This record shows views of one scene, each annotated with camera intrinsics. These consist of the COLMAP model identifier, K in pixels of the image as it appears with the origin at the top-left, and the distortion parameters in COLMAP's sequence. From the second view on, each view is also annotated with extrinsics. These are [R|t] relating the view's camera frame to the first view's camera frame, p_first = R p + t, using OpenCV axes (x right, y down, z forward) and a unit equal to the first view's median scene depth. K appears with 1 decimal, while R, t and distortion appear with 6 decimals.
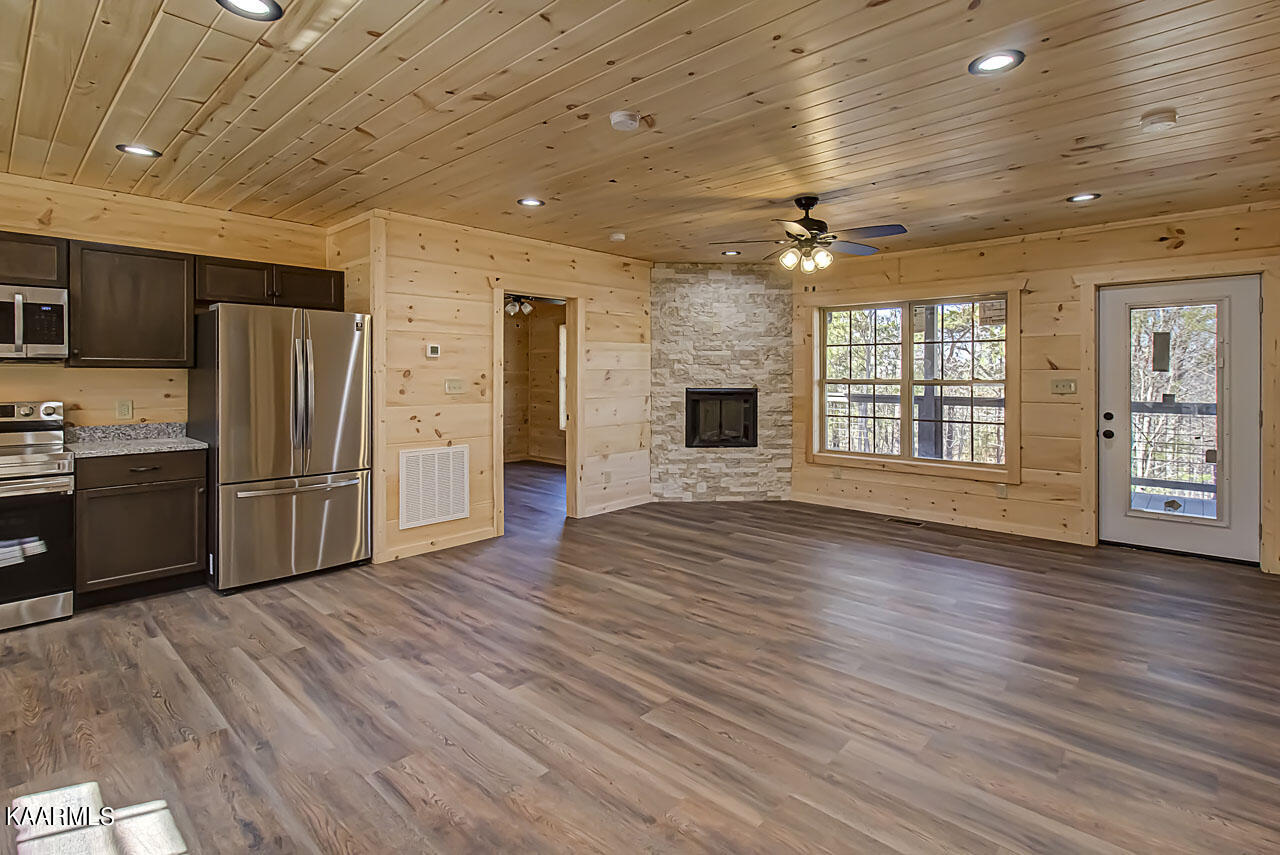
lens RADIAL K [[620.5, 0, 639.3], [0, 620.5, 374.2], [0, 0, 1]] dist [-0.004543, 0.005466]
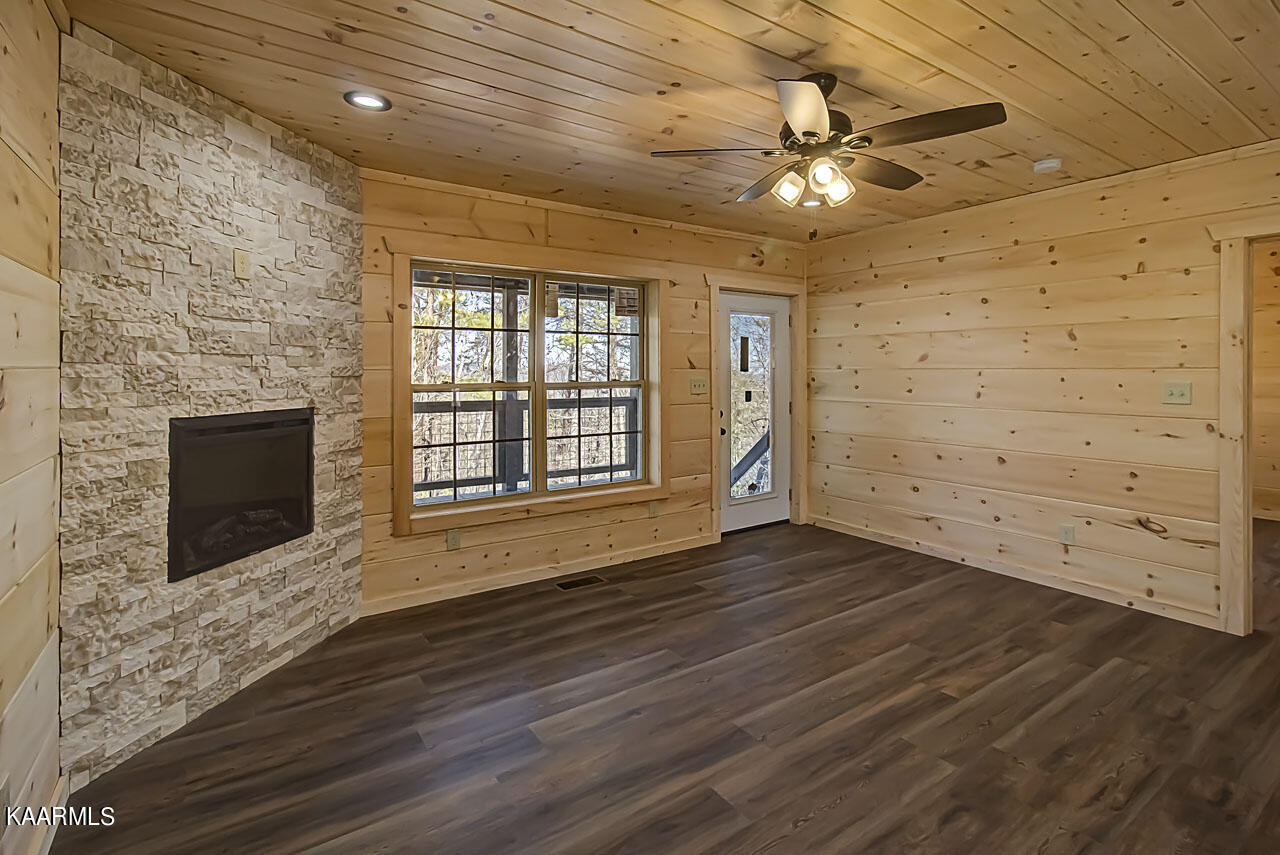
lens RADIAL K [[620.5, 0, 668.5], [0, 620.5, 375.1], [0, 0, 1]] dist [-0.004543, 0.005466]
pose [[0.214894, -0.008864, 0.976597, -0.213368], [-0.000090, 0.999959, 0.009095, -0.006268], [-0.976637, -0.002042, 0.214884, 0.640344]]
